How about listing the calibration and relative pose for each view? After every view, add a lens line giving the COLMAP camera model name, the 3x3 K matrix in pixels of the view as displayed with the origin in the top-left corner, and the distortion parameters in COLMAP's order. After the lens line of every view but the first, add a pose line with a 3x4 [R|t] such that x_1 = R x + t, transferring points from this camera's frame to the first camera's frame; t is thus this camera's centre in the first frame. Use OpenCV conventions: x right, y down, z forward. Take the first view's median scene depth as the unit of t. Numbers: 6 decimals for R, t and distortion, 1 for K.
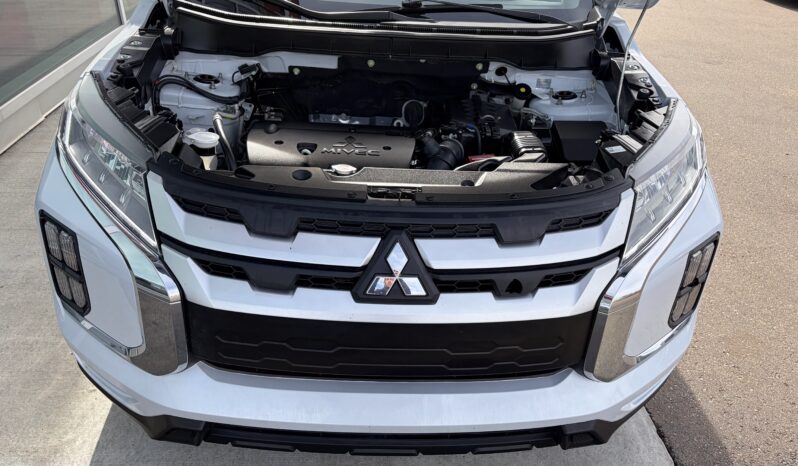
lens RADIAL K [[602.4, 0, 399.2], [0, 602.4, 233.1], [0, 0, 1]] dist [0.035324, -0.013689]
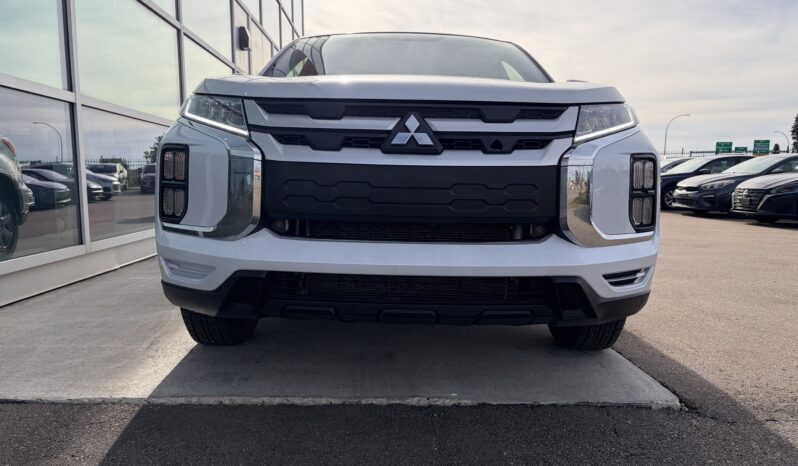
lens RADIAL K [[602.4, 0, 399.3], [0, 602.4, 233.7], [0, 0, 1]] dist [0.035324, -0.013689]
pose [[0.998732, -0.033834, -0.037278, 0.010525], [0.014365, 0.901228, -0.433106, 0.885698], [0.048250, 0.432021, 0.900572, -0.188021]]
